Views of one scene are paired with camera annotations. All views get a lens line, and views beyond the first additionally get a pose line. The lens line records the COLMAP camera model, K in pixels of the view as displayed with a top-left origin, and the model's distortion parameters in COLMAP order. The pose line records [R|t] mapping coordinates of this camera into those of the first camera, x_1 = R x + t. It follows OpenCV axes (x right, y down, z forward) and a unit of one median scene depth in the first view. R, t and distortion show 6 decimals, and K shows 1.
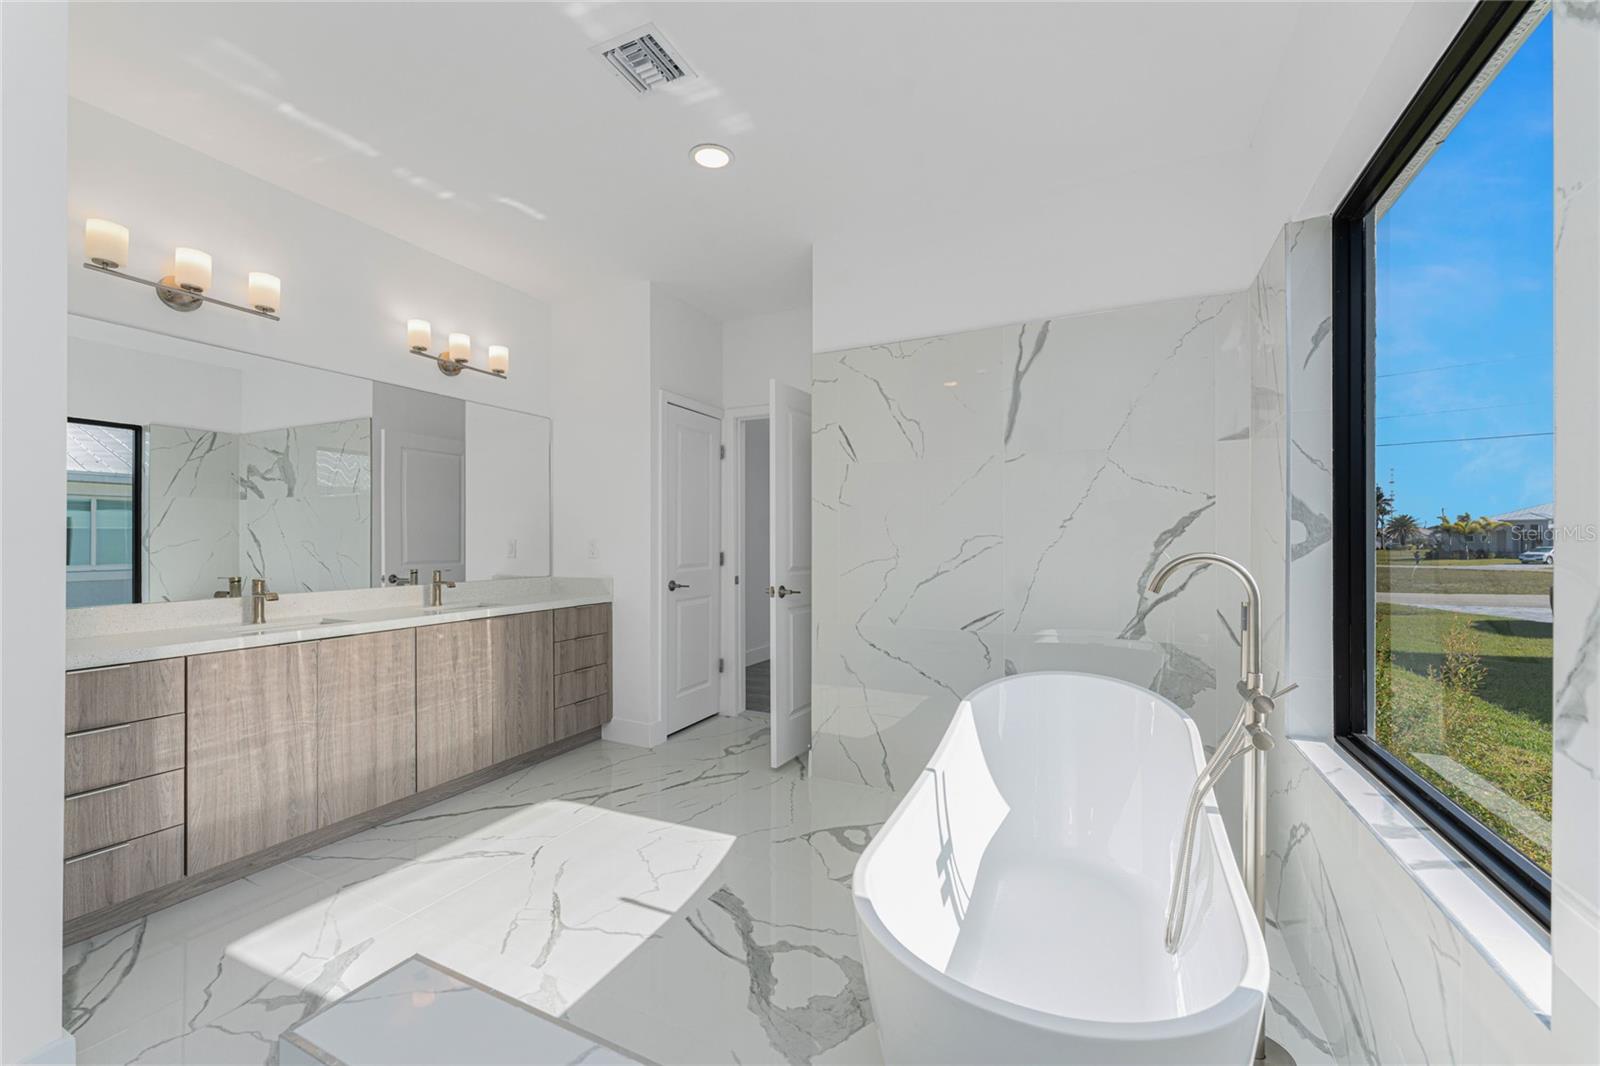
lens RADIAL K [[641.1, 0, 798.6], [0, 641.1, 535.9], [0, 0, 1]] dist [0.000202, -0.000233]
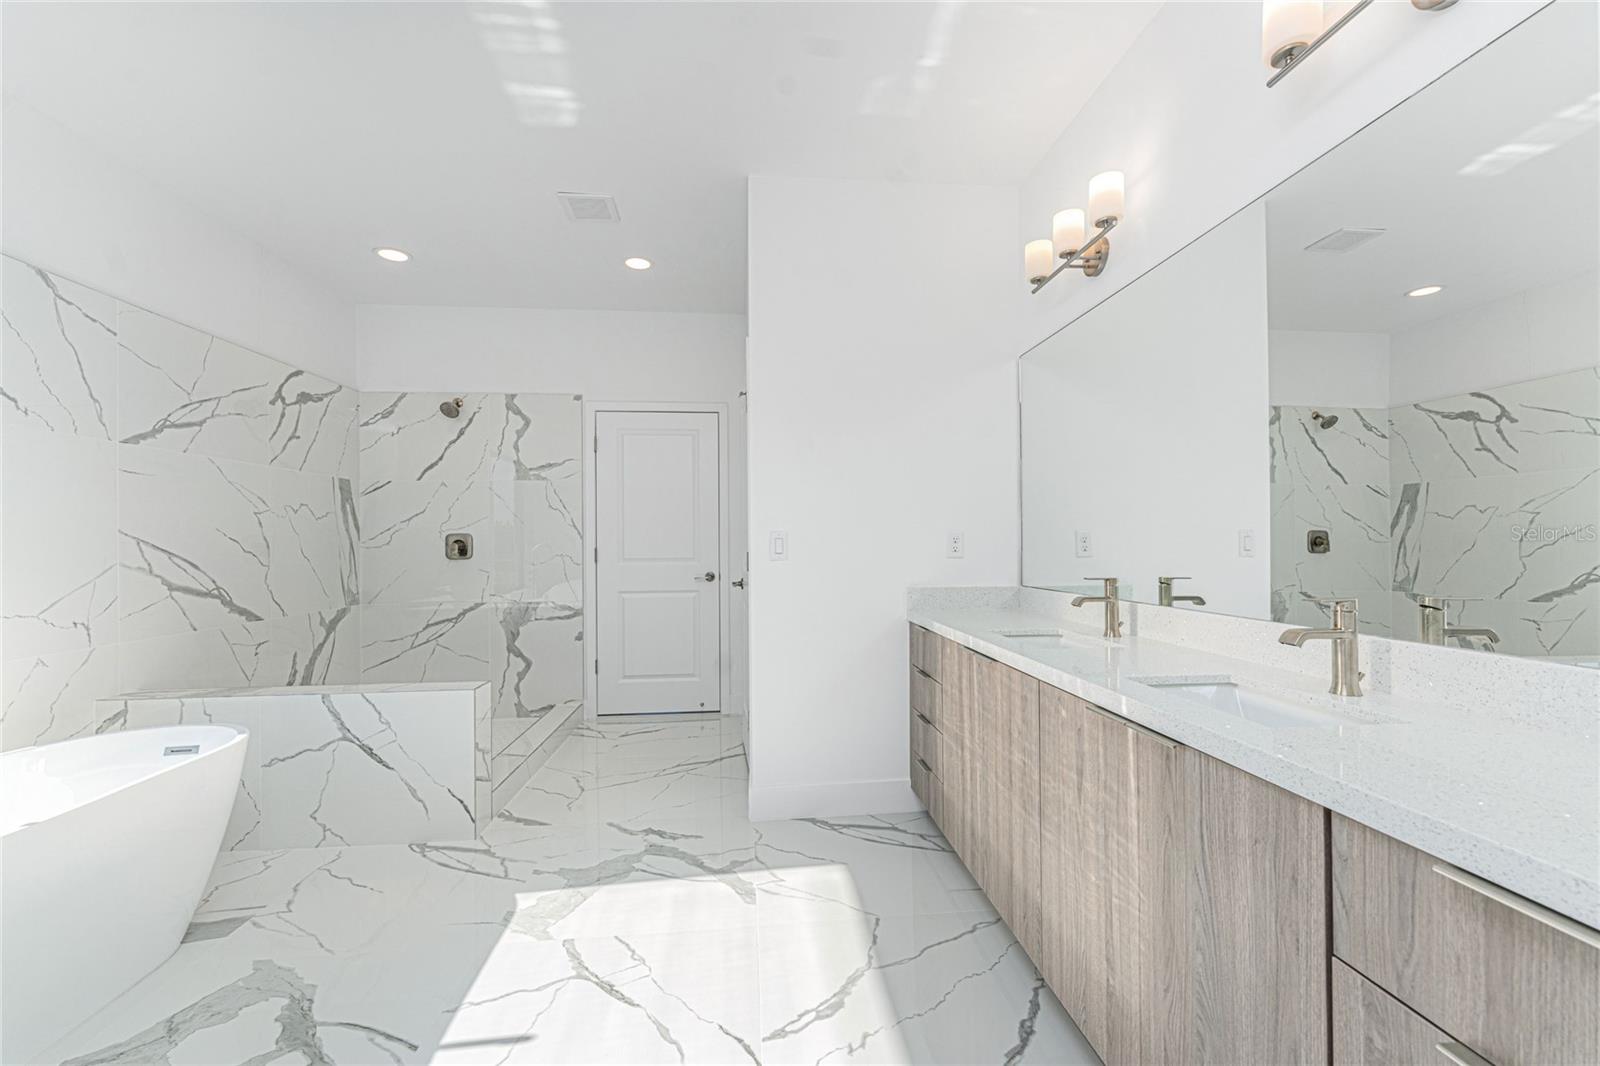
lens RADIAL K [[641.1, 0, 798.6], [0, 641.1, 535.9], [0, 0, 1]] dist [0.000202, -0.000233]
pose [[-0.856511, 0.003166, -0.516120, -0.119377], [0.012987, 0.999797, -0.015420, 0.022114], [0.515966, -0.019910, -0.856378, 1.287345]]
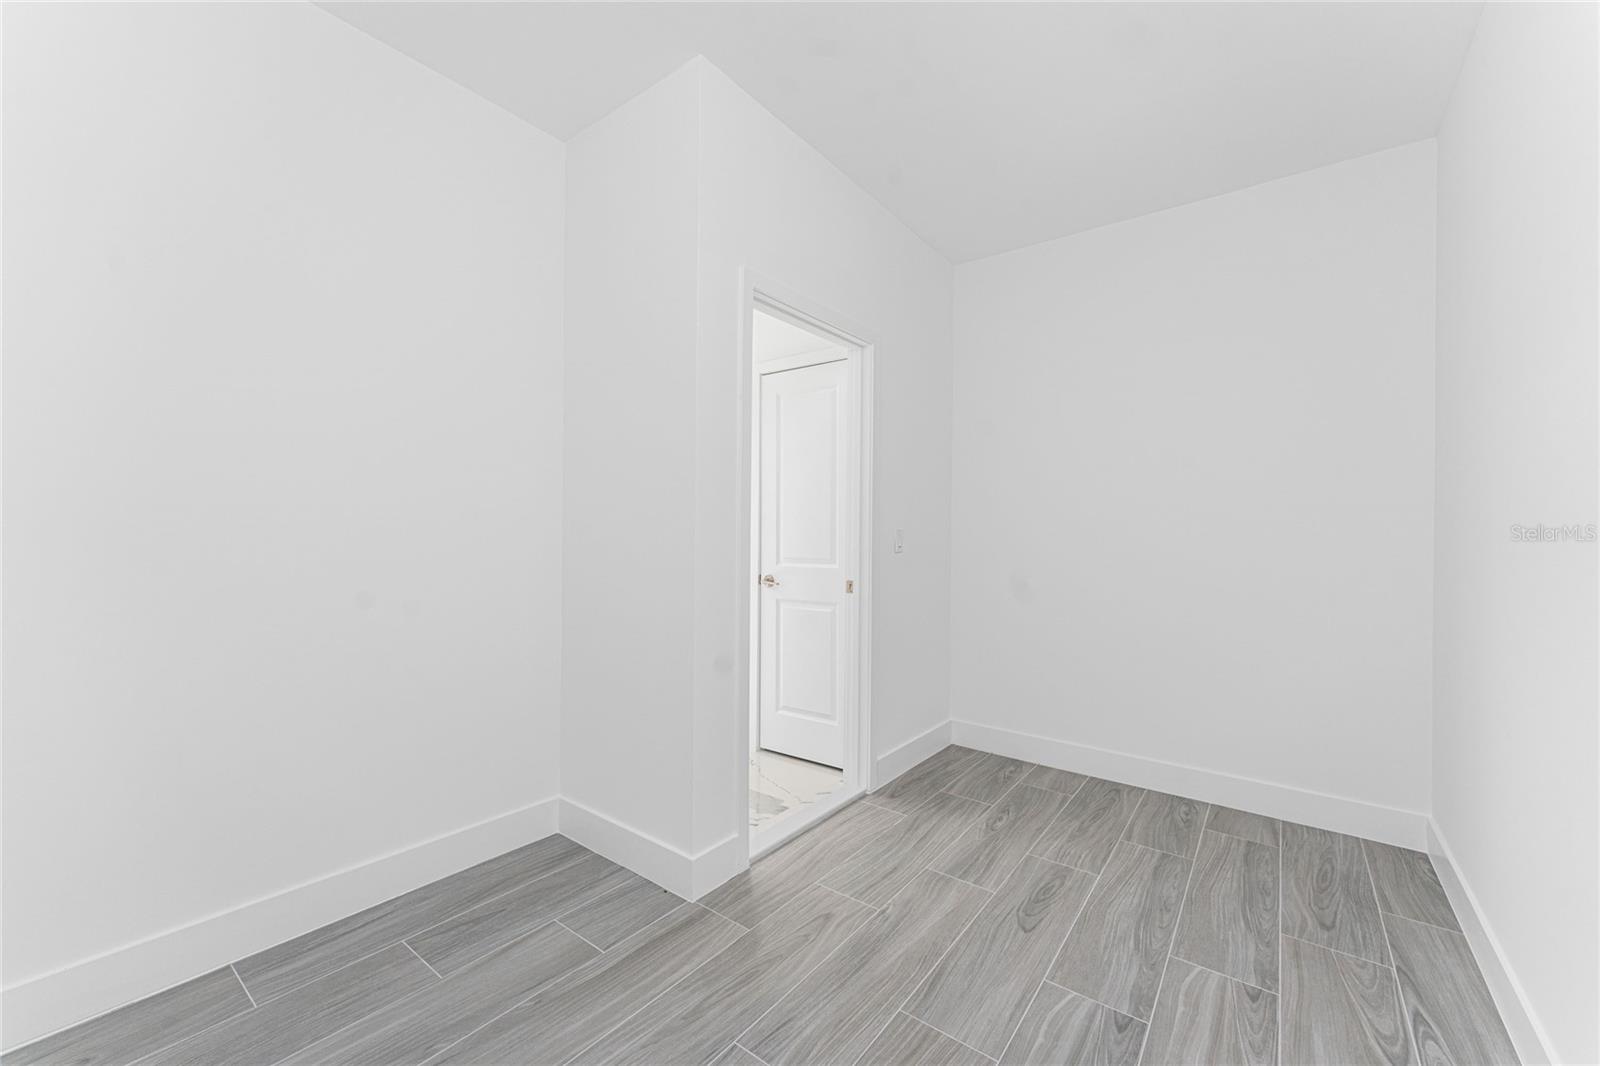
lens RADIAL K [[641.1, 0, 798.6], [0, 641.1, 535.9], [0, 0, 1]] dist [0.000202, -0.000233]
pose [[-0.182620, -0.000507, -0.983183, 0.871982], [0.001598, 0.999998, -0.000812, 0.022919], [0.983182, -0.001719, -0.182619, 1.597500]]
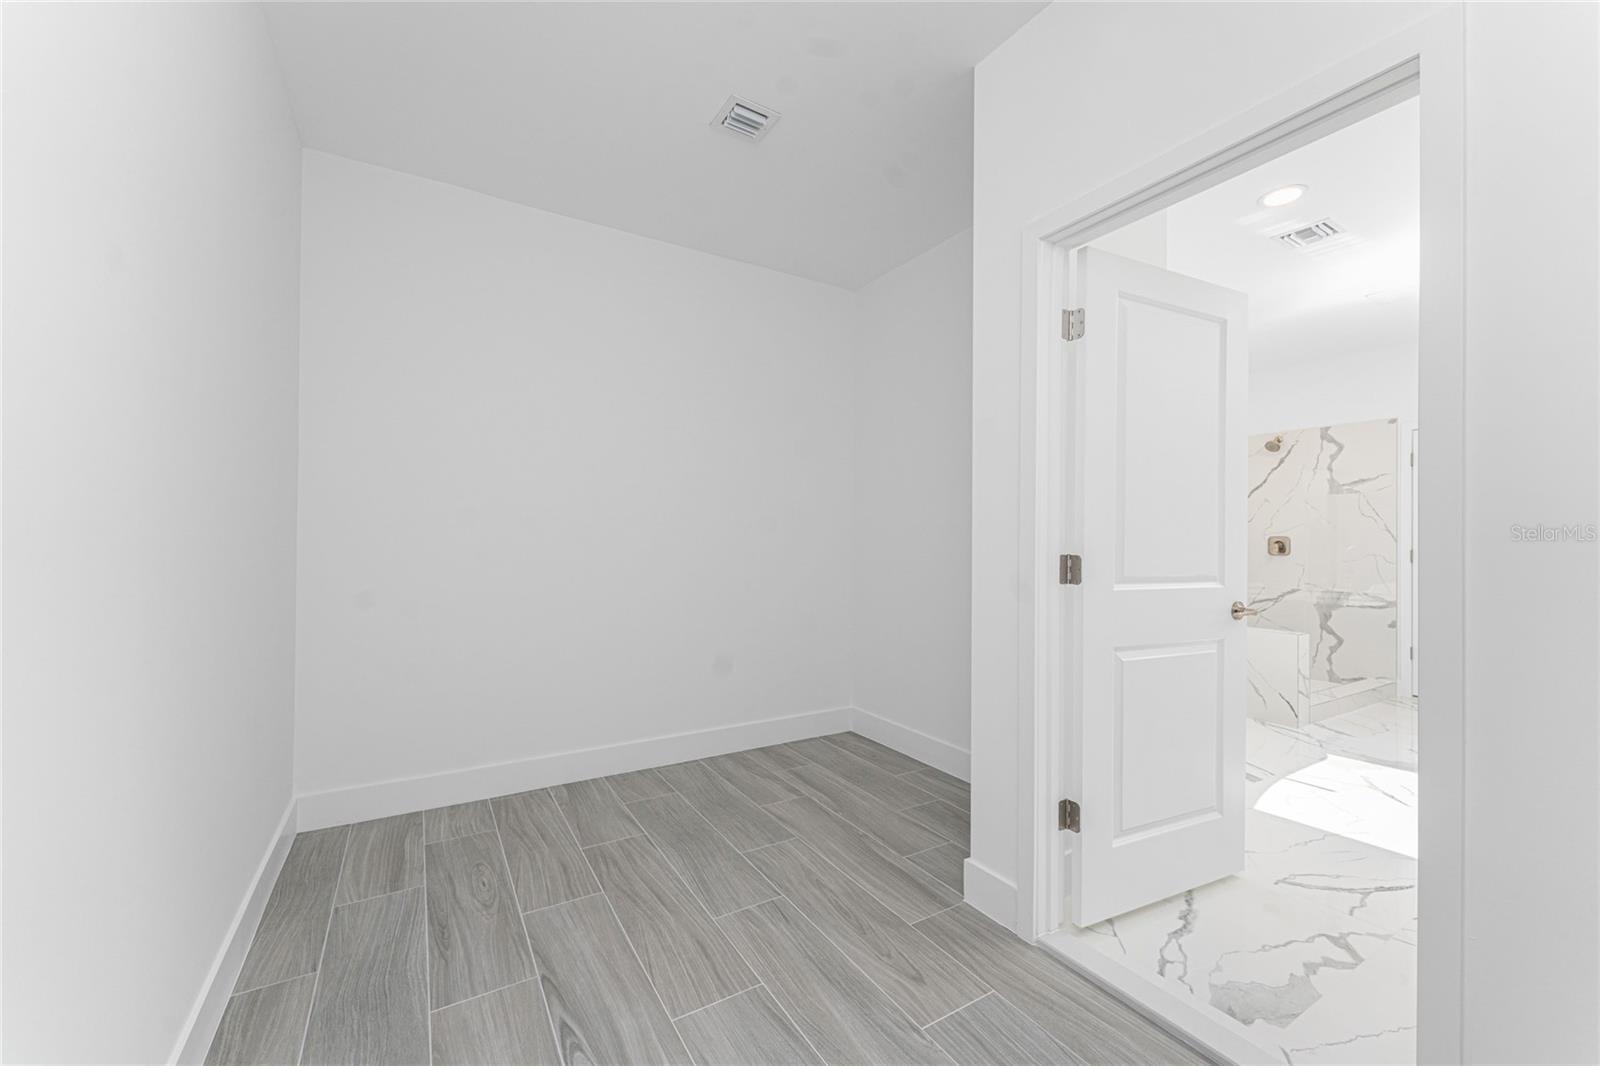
lens RADIAL K [[641.1, 0, 798.6], [0, 641.1, 535.9], [0, 0, 1]] dist [0.000202, -0.000233]
pose [[-0.845820, -0.002658, 0.533462, -0.016791], [-0.012599, 0.999808, -0.014994, 0.030601], [-0.533319, -0.019404, -0.845691, 2.061964]]
